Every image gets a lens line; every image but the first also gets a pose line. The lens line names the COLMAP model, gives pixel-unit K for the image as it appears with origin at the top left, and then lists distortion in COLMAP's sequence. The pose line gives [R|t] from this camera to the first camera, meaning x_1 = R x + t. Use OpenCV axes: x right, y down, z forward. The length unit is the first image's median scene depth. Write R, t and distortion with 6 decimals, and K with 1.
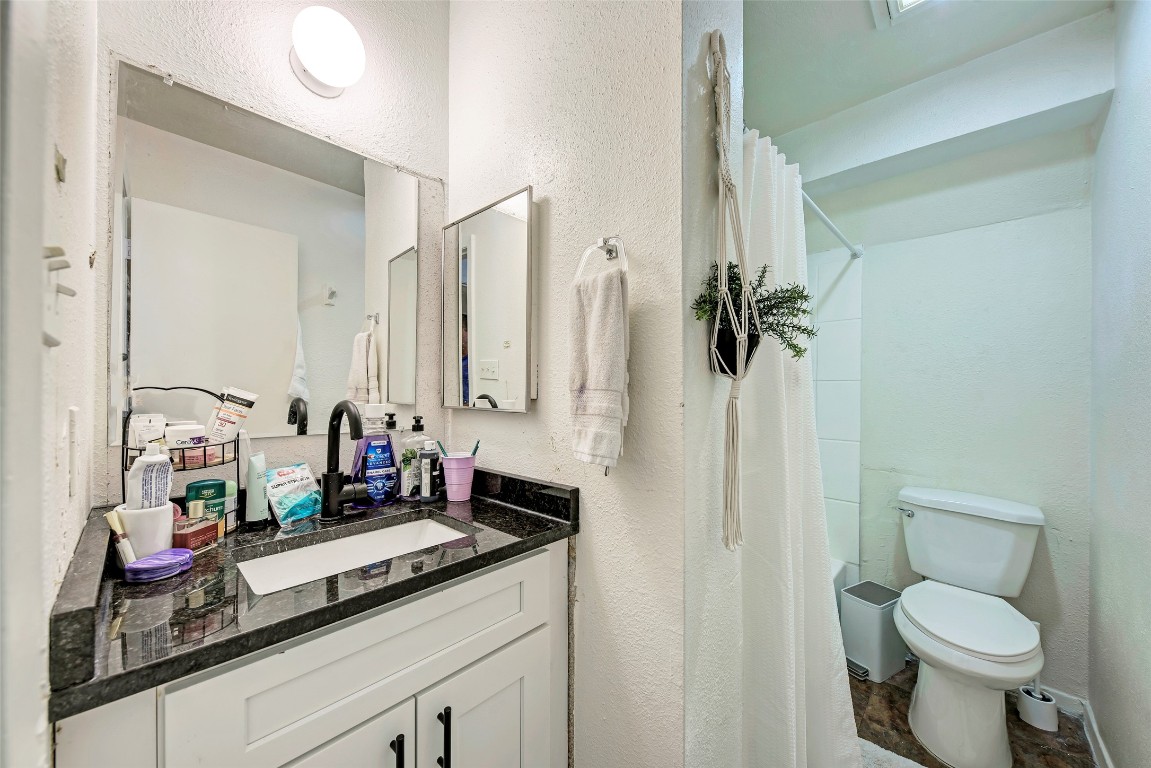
lens RADIAL K [[422.0, 0, 574.9], [0, 422.0, 383.9], [0, 0, 1]] dist [-0.001015, -0.000121]
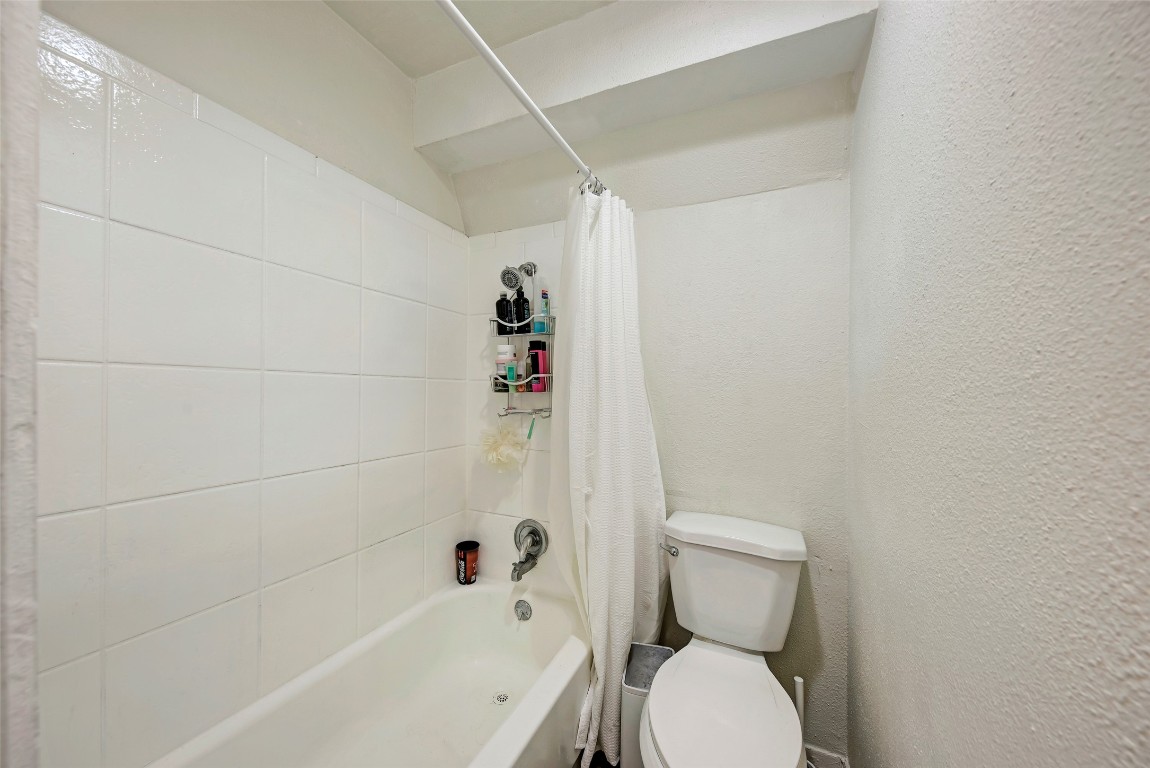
lens RADIAL K [[415.2, 0, 577.9], [0, 415.2, 382.8], [0, 0, 1]] dist [0.017864, -0.006225]
pose [[0.942581, 0.005378, 0.333935, 0.414966], [-0.004006, 0.999980, -0.004797, -0.000150], [-0.333954, 0.003184, 0.942584, 0.375574]]
